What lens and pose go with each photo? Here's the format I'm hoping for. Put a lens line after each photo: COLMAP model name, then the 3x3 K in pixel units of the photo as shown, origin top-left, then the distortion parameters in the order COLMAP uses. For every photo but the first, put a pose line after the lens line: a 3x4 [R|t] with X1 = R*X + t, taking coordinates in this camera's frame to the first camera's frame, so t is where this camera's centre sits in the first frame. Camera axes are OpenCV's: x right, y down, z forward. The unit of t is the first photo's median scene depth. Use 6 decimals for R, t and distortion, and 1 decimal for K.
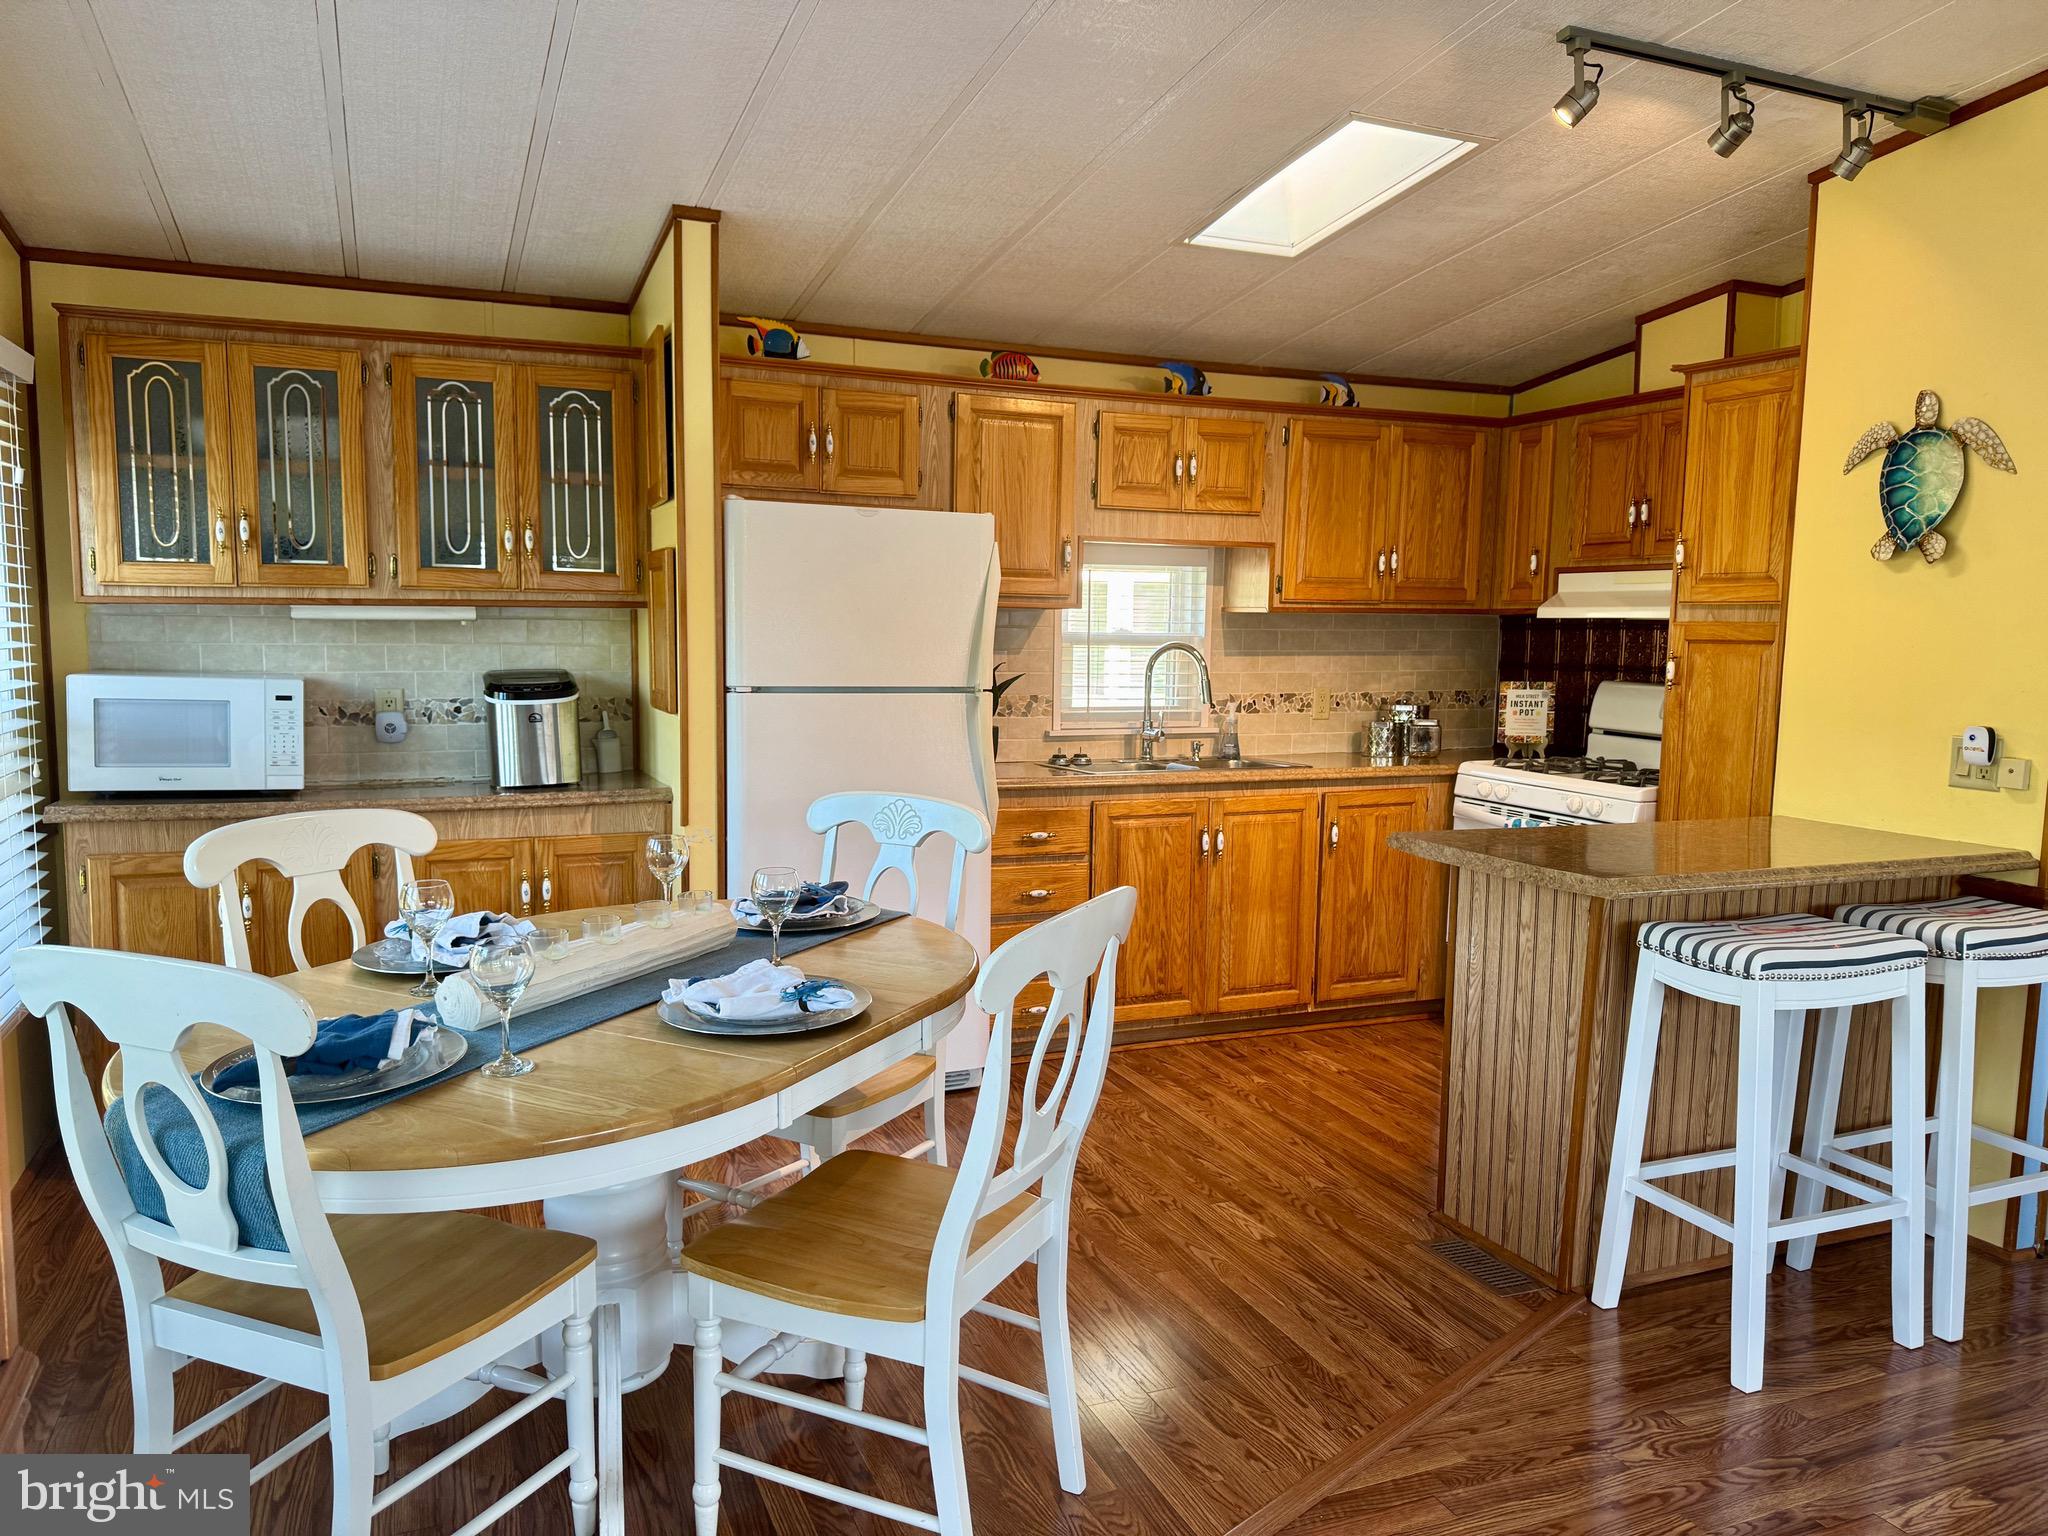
lens RADIAL K [[1427.0, 0, 1022.8], [0, 1427.0, 786.1], [0, 0, 1]] dist [0.052854, -0.078333]
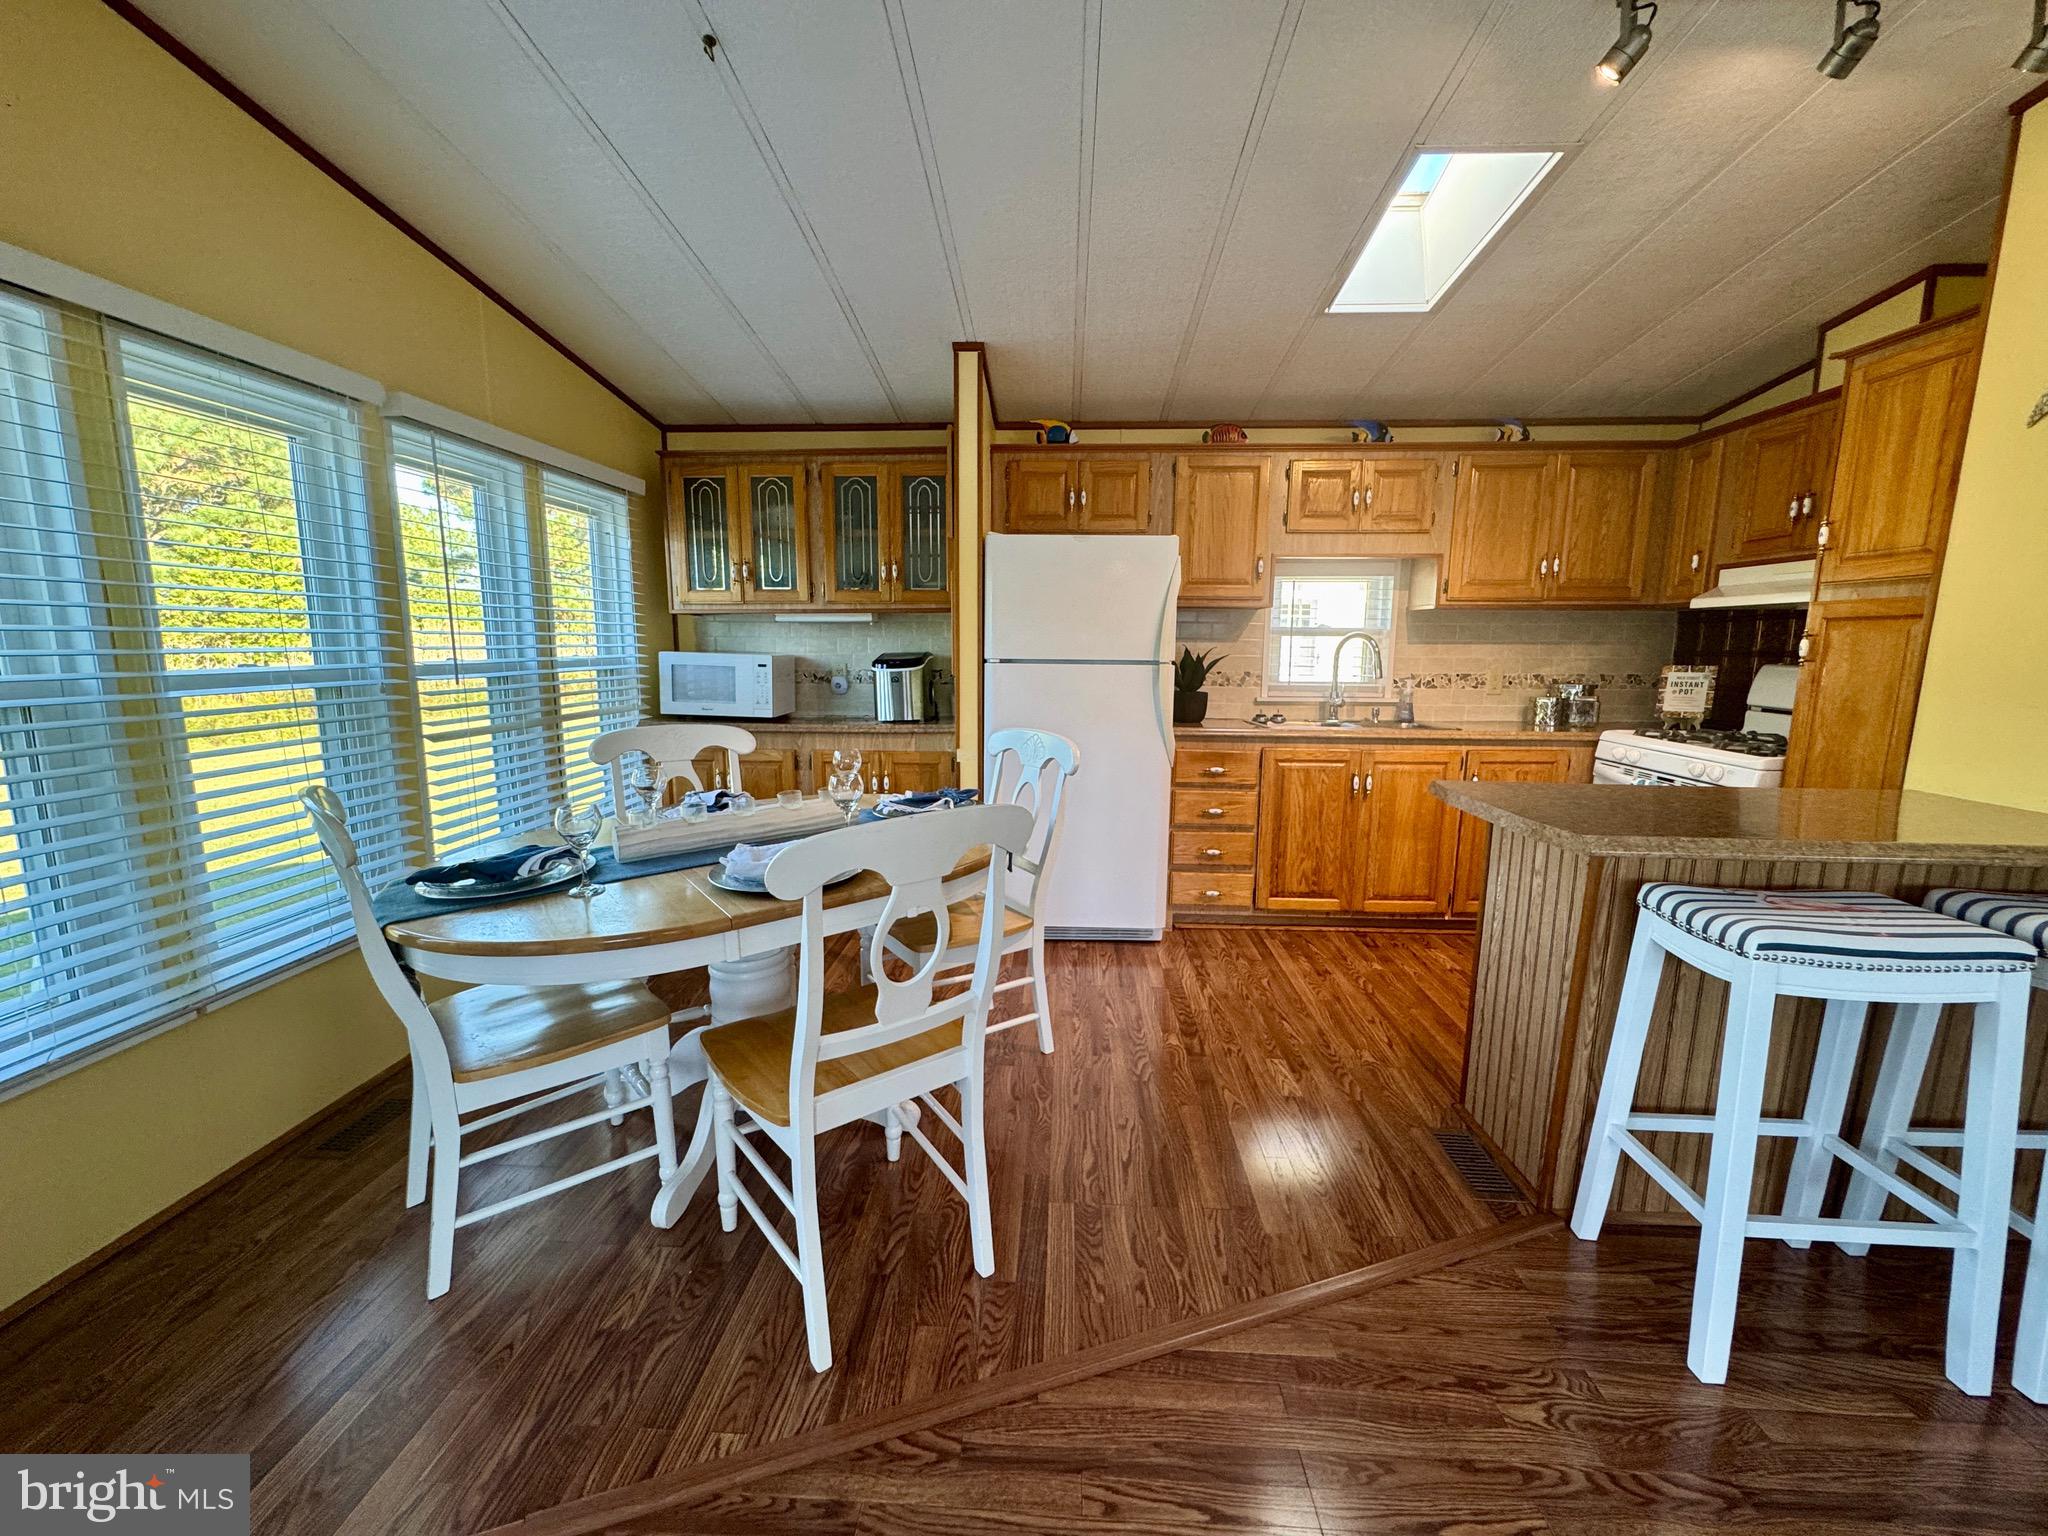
lens RADIAL K [[809.7, 0, 1026.1], [0, 809.7, 773.2], [0, 0, 1]] dist [-0.008629, 0.001736]
pose [[0.899994, 0.059749, -0.431787, 0.199834], [-0.042081, 0.997844, 0.050366, 0.006299], [0.433865, -0.027159, 0.900568, 0.219046]]
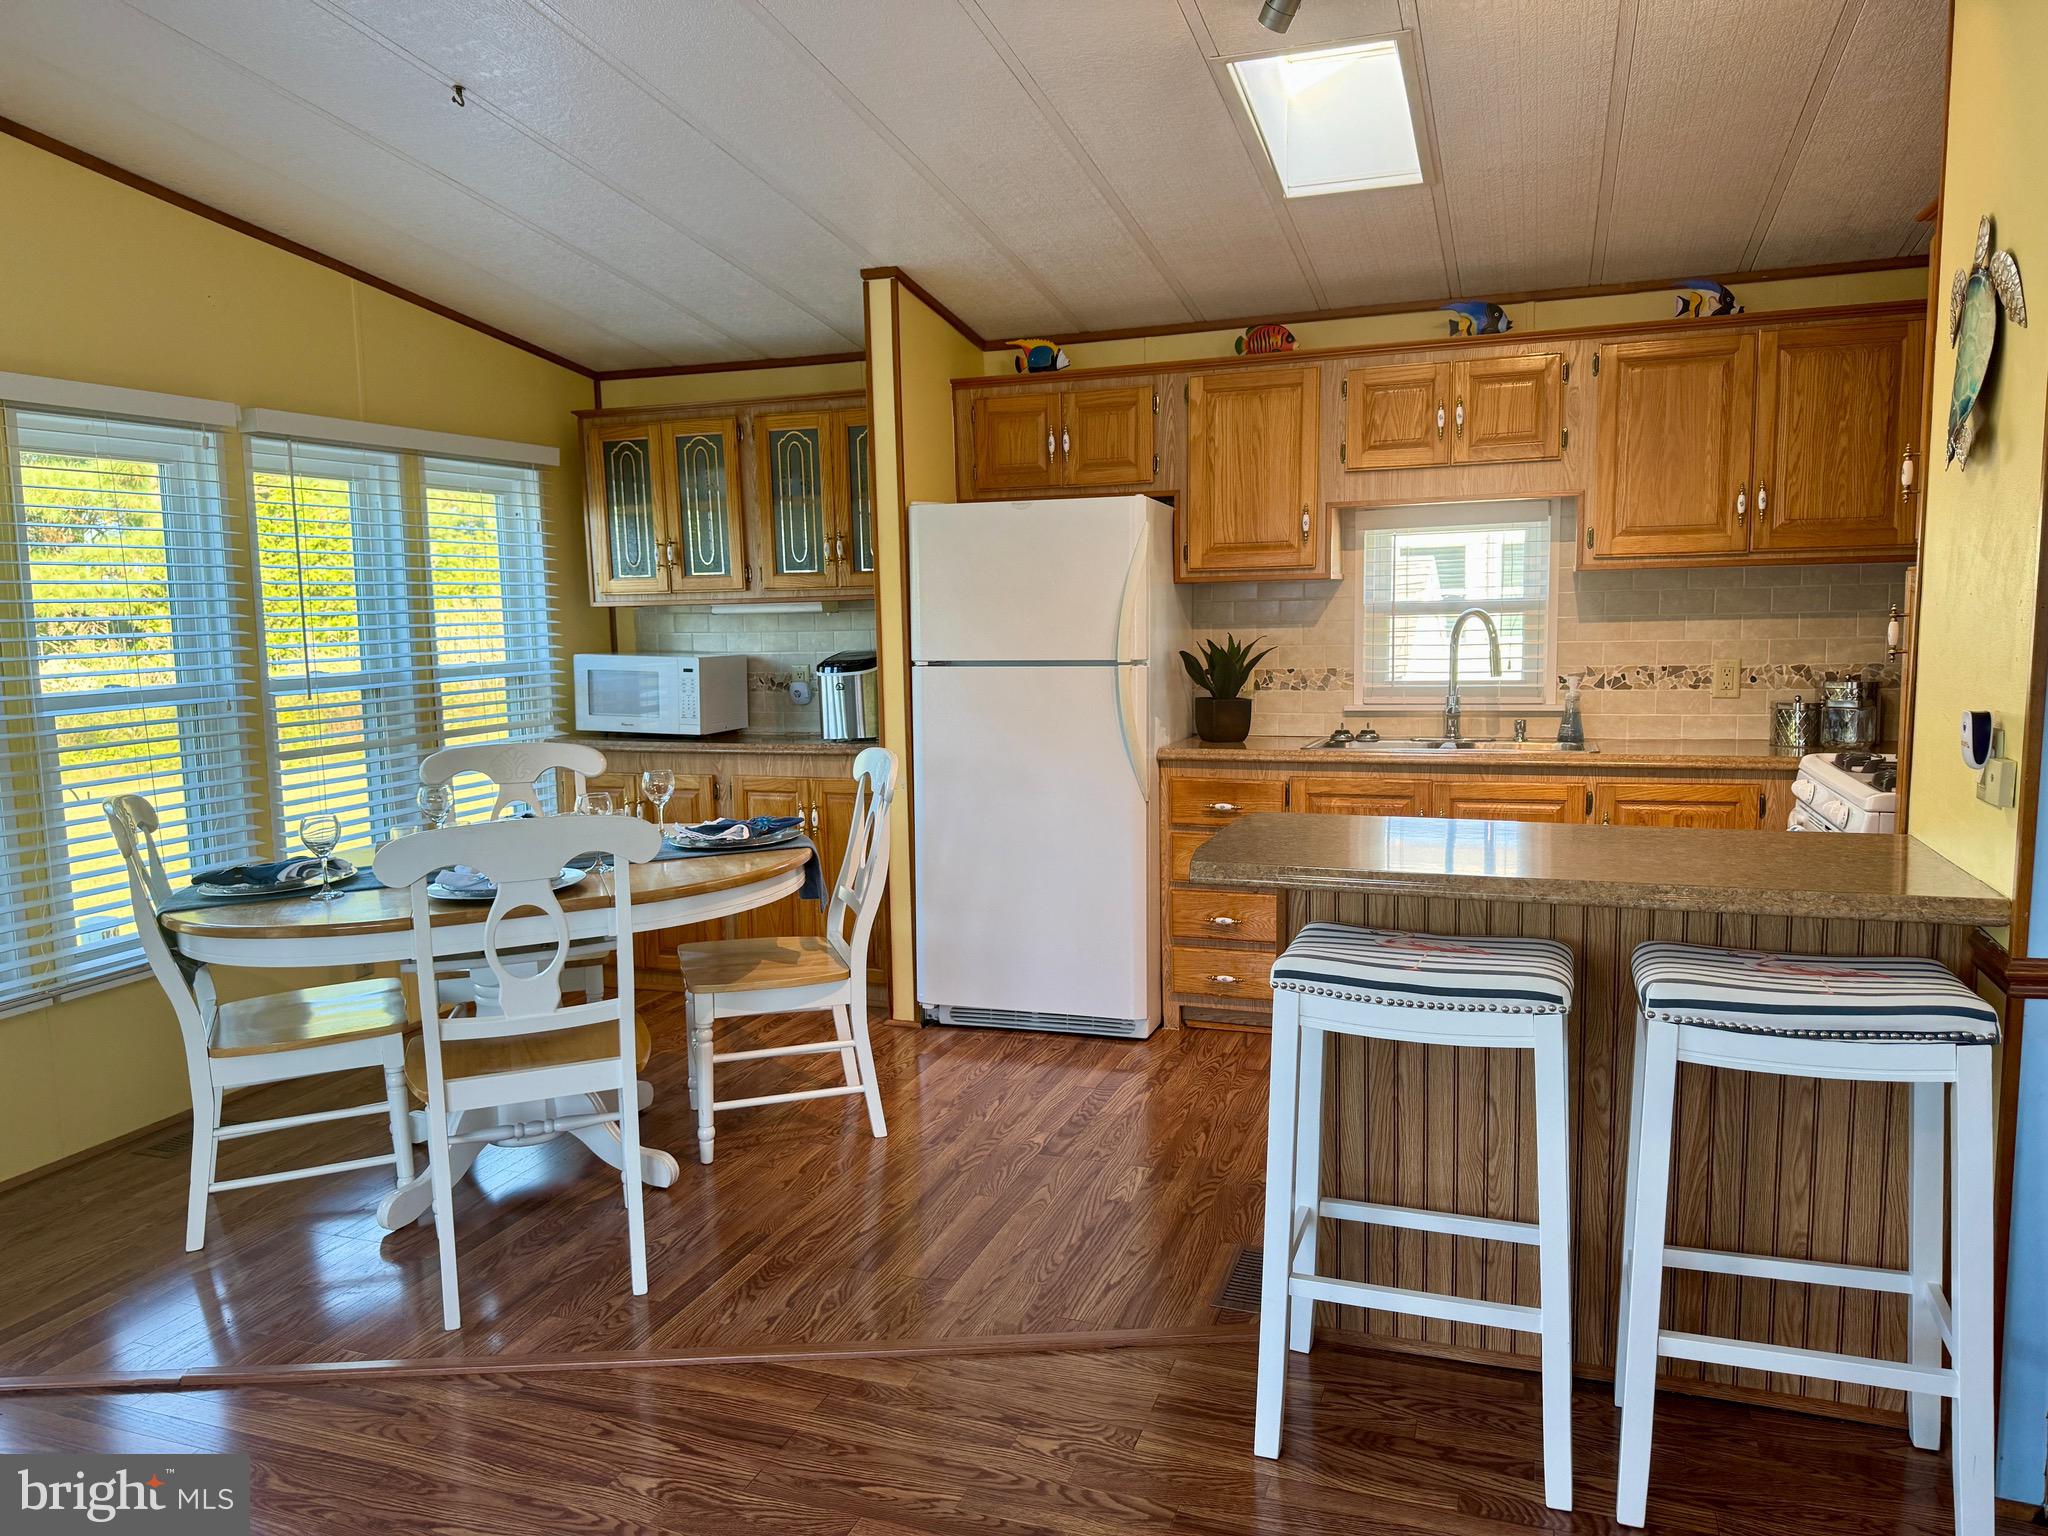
lens RADIAL K [[1427.0, 0, 1025.9], [0, 1427.0, 786.6], [0, 0, 1]] dist [0.052854, -0.078333]
pose [[0.737912, 0.054141, -0.672722, 0.633273], [-0.044850, 0.998508, 0.031163, -0.005100], [0.673405, 0.007176, 0.739239, 0.164834]]
